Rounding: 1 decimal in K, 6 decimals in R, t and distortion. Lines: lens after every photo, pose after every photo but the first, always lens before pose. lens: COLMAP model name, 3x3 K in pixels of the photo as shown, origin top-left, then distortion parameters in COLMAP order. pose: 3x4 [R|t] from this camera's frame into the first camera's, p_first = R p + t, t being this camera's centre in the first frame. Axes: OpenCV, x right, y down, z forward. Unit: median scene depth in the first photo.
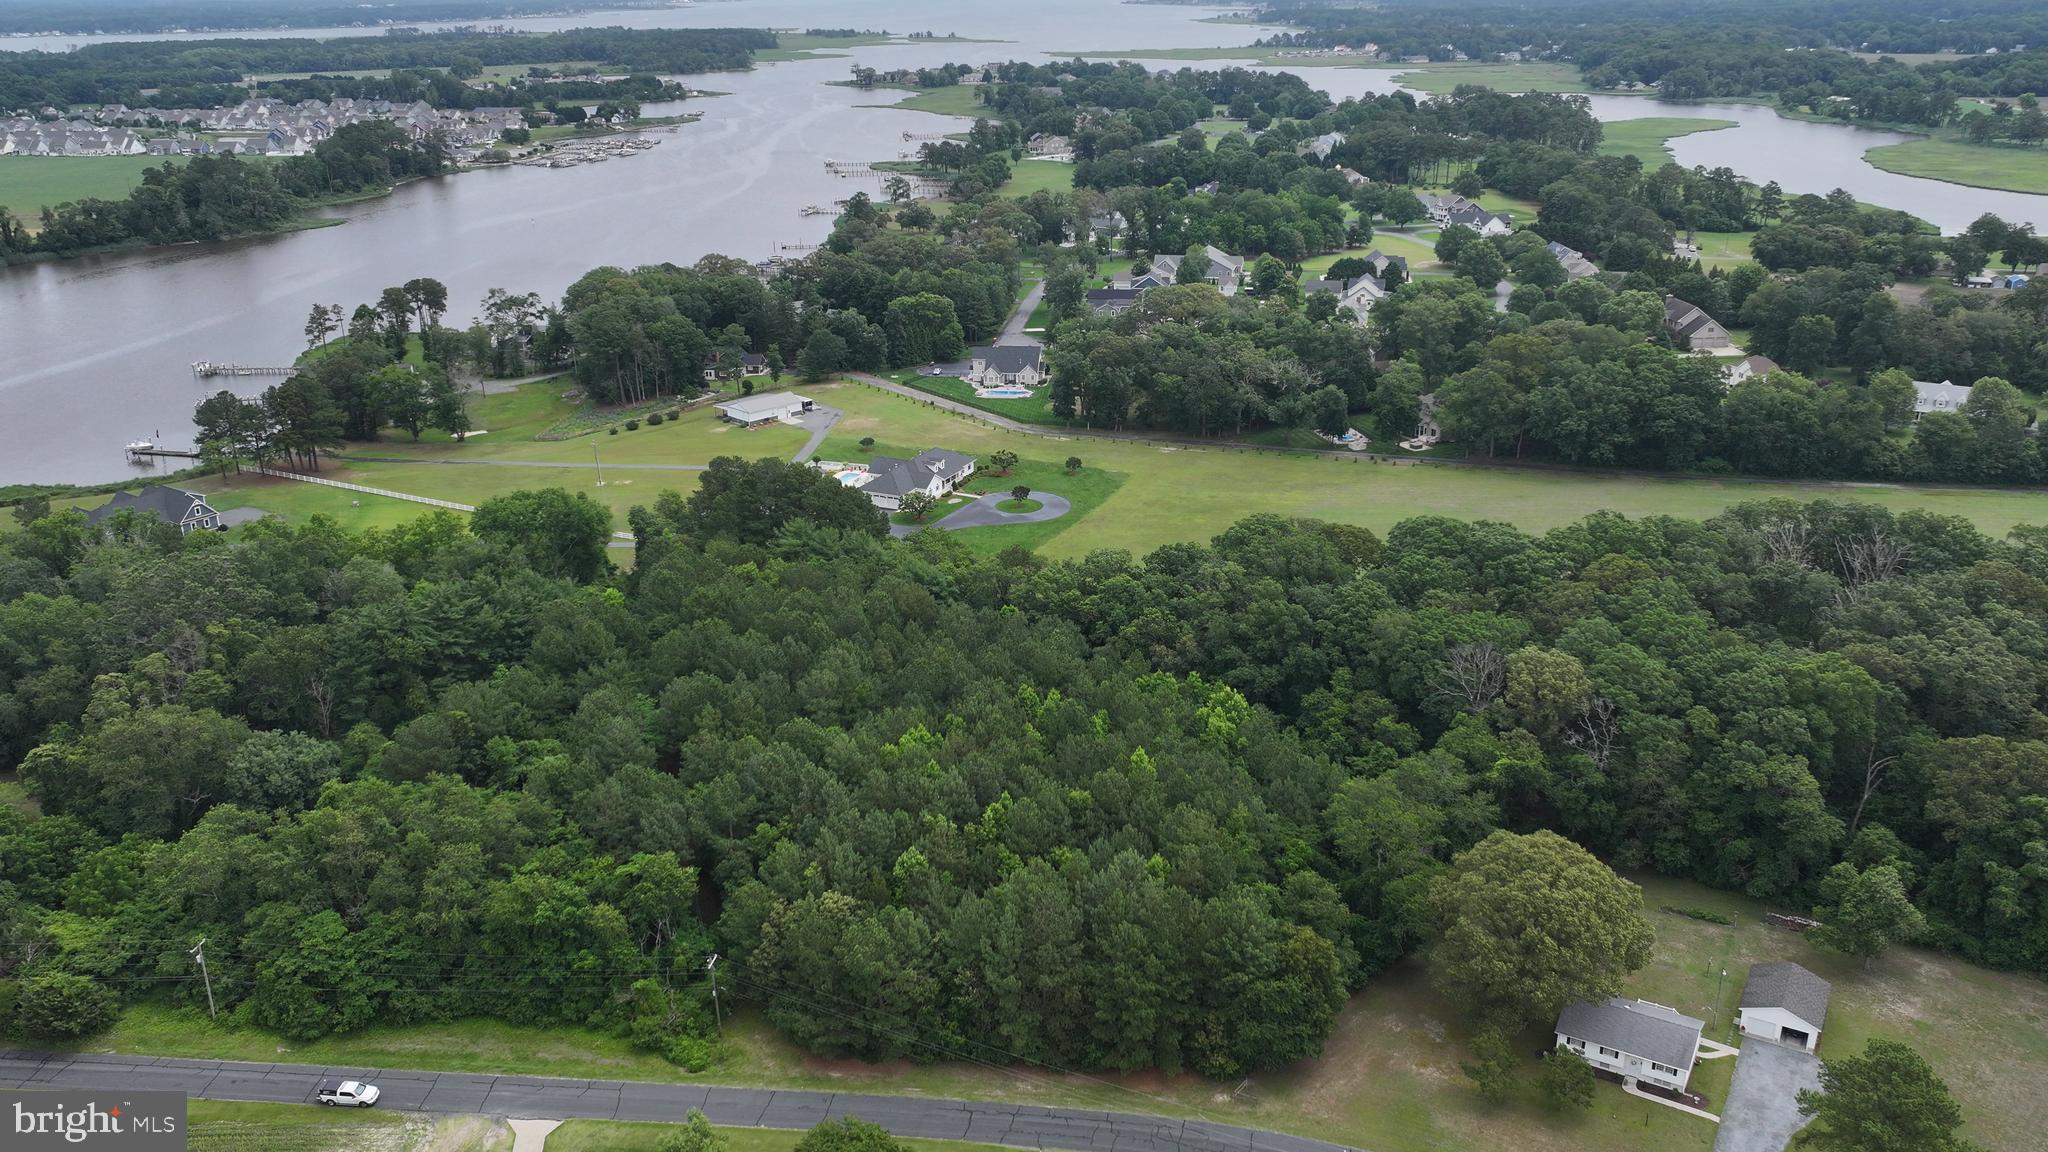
lens RADIAL K [[1643.7, 0, 1021.2], [0, 1643.7, 579.9], [0, 0, 1]] dist [0.010761, -0.003103]
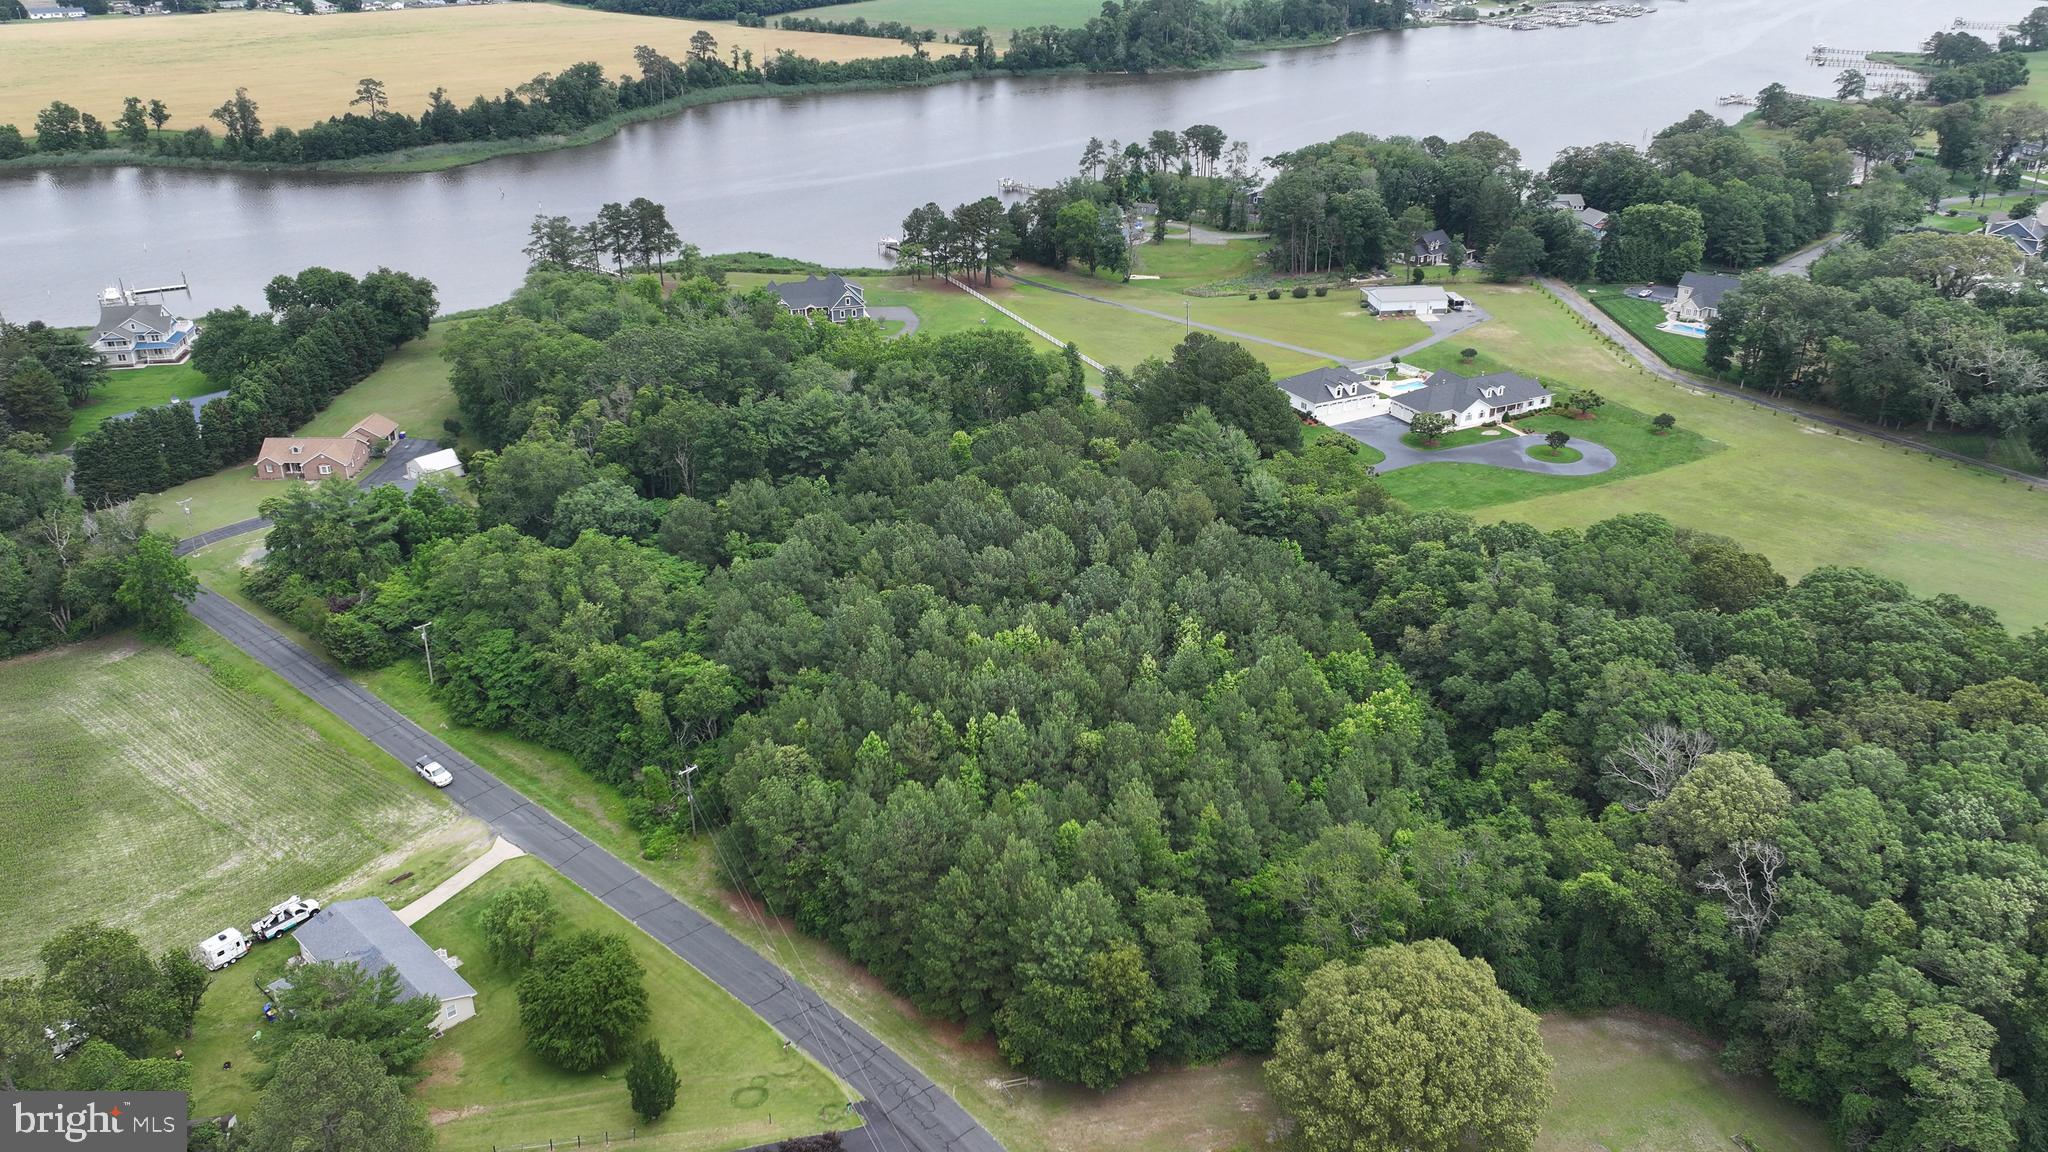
lens RADIAL K [[1643.7, 0, 1012.8], [0, 1643.7, 578.7], [0, 0, 1]] dist [0.010761, -0.003103]
pose [[0.794725, 0.260773, -0.548096, 0.432498], [-0.217033, 0.965392, 0.144623, -0.072684], [0.566841, 0.004019, 0.823818, 0.187475]]
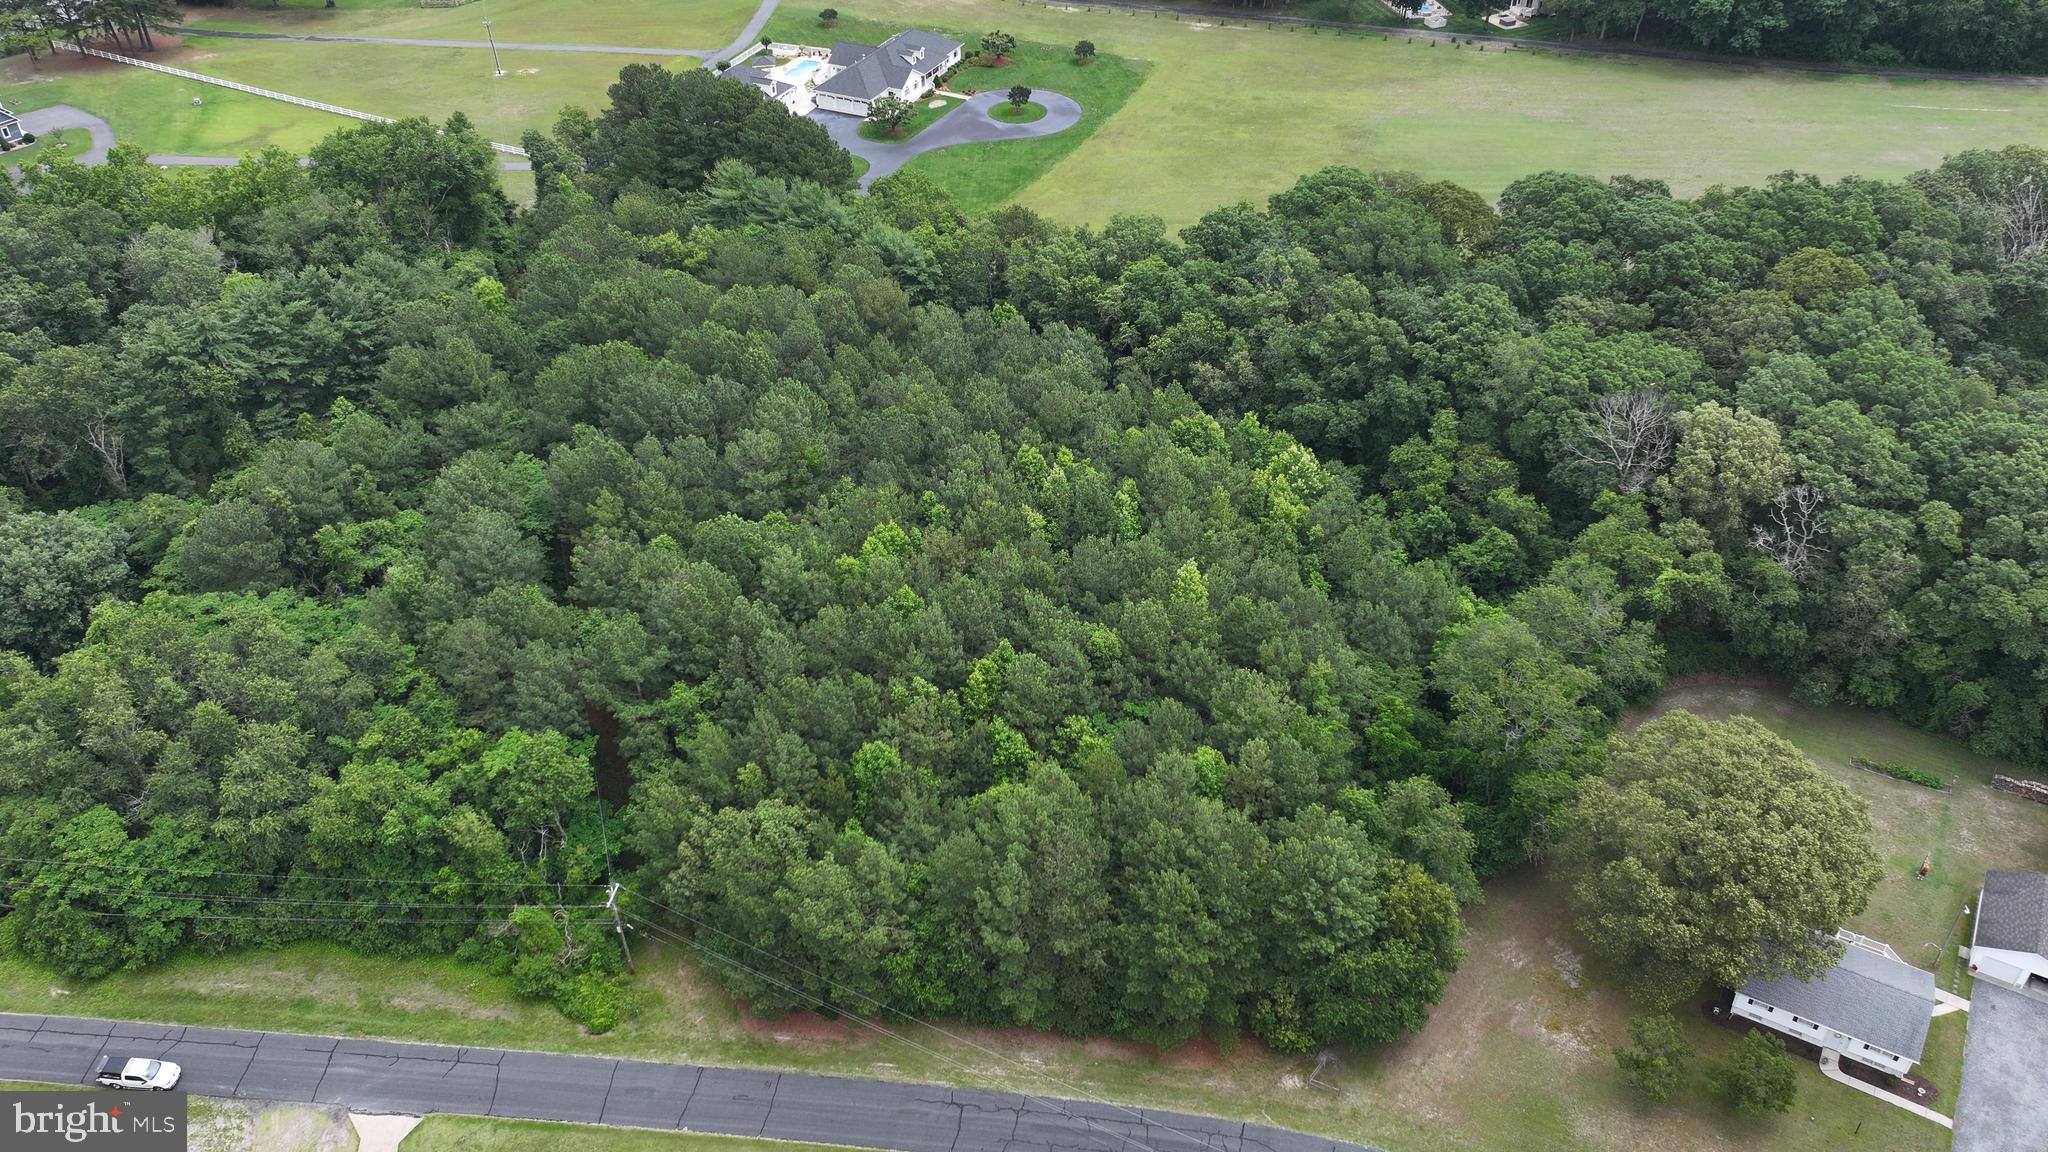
lens RADIAL K [[1643.7, 0, 1019.6], [0, 1643.7, 577.8], [0, 0, 1]] dist [0.010761, -0.003103]
pose [[0.999993, 0.000303, 0.003724, -0.004958], [-0.001373, 0.956801, 0.290740, -0.098538], [-0.003475, -0.290744, 0.956795, 0.262991]]
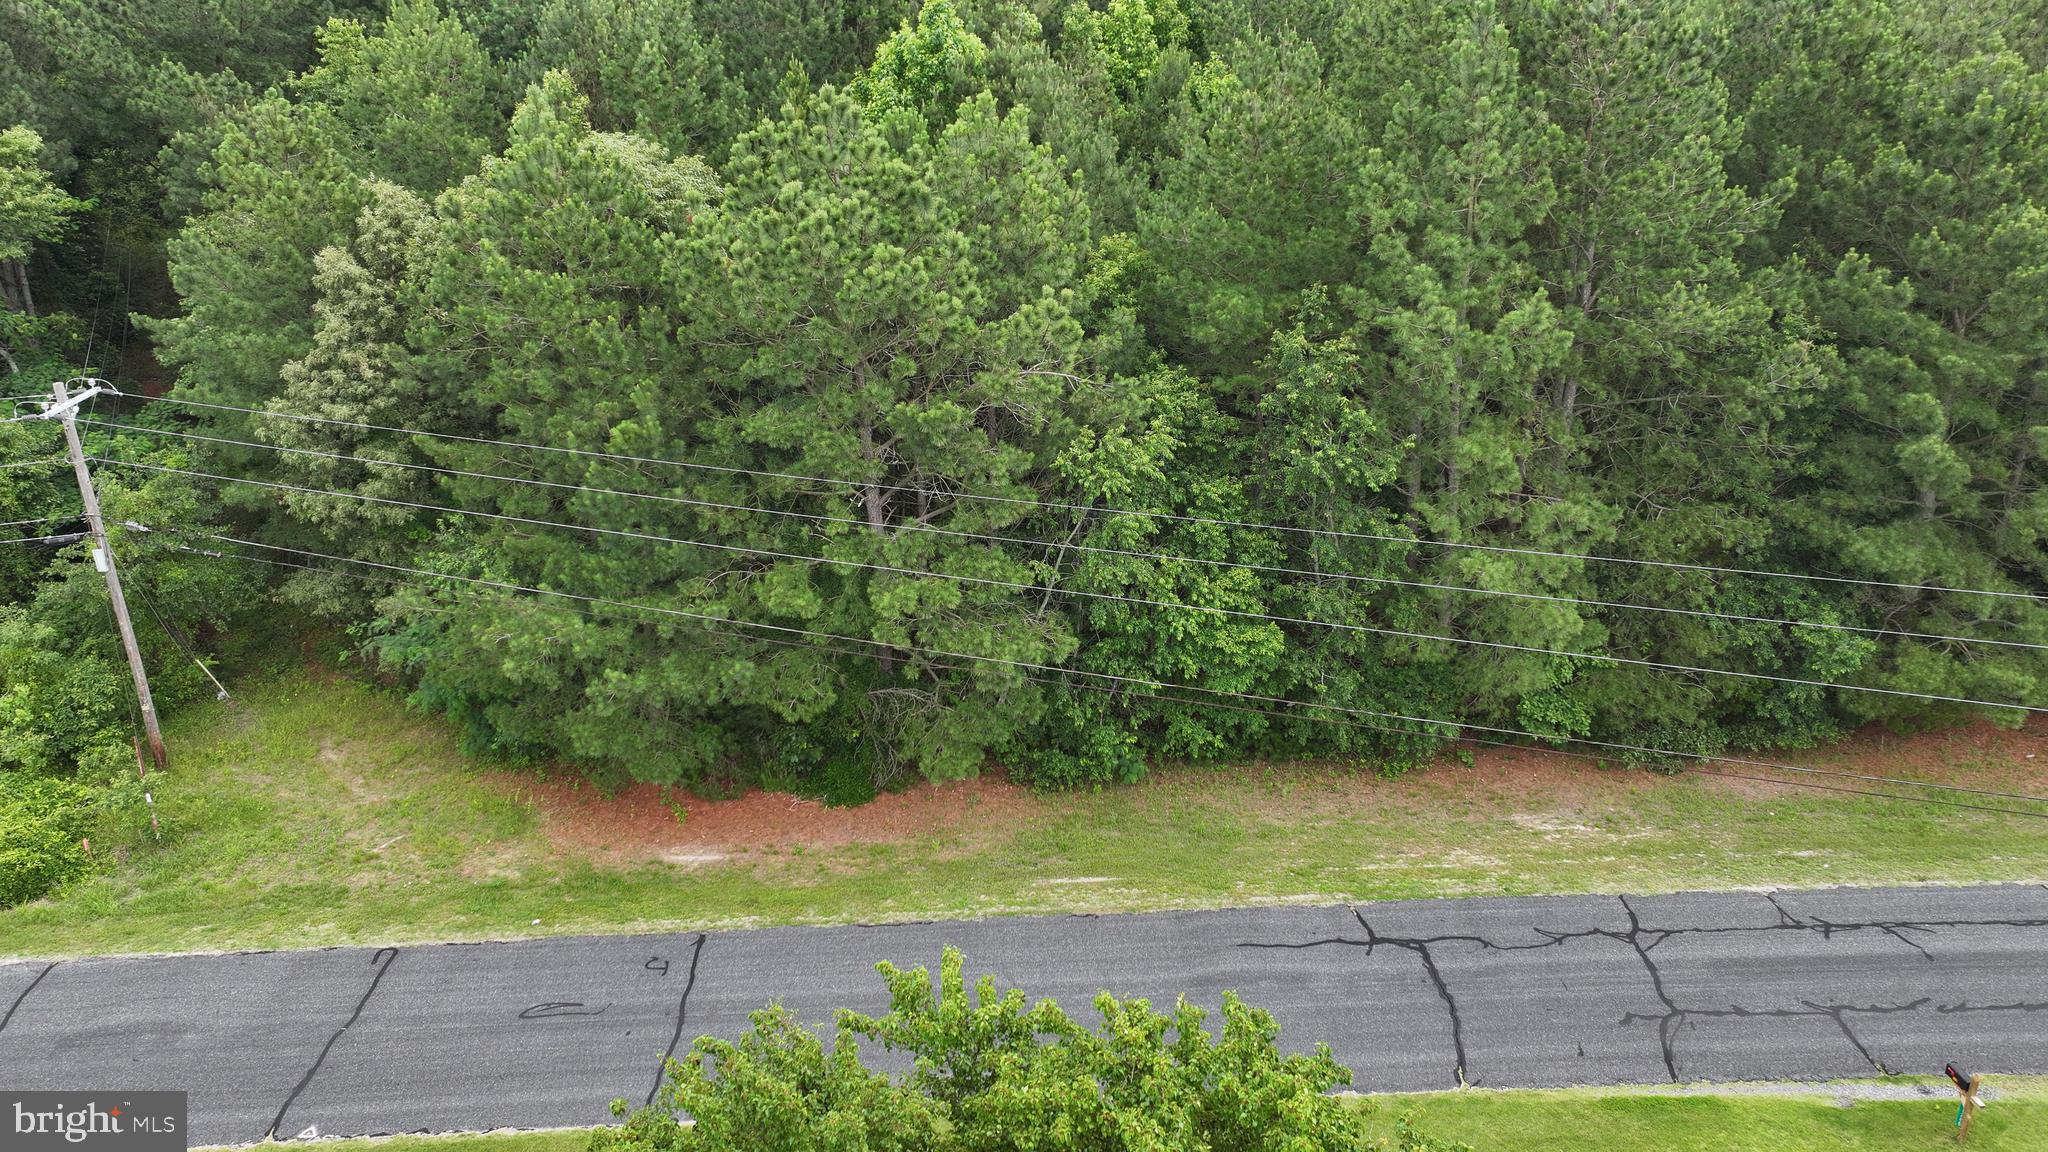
lens RADIAL K [[1643.7, 0, 1020.2], [0, 1643.7, 569.2], [0, 0, 1]] dist [0.010761, -0.003103]
pose [[0.986138, -0.058823, 0.155152, -0.080574], [0.055223, 0.998097, 0.027421, 0.204991], [-0.156470, -0.018473, 0.987510, 0.616694]]
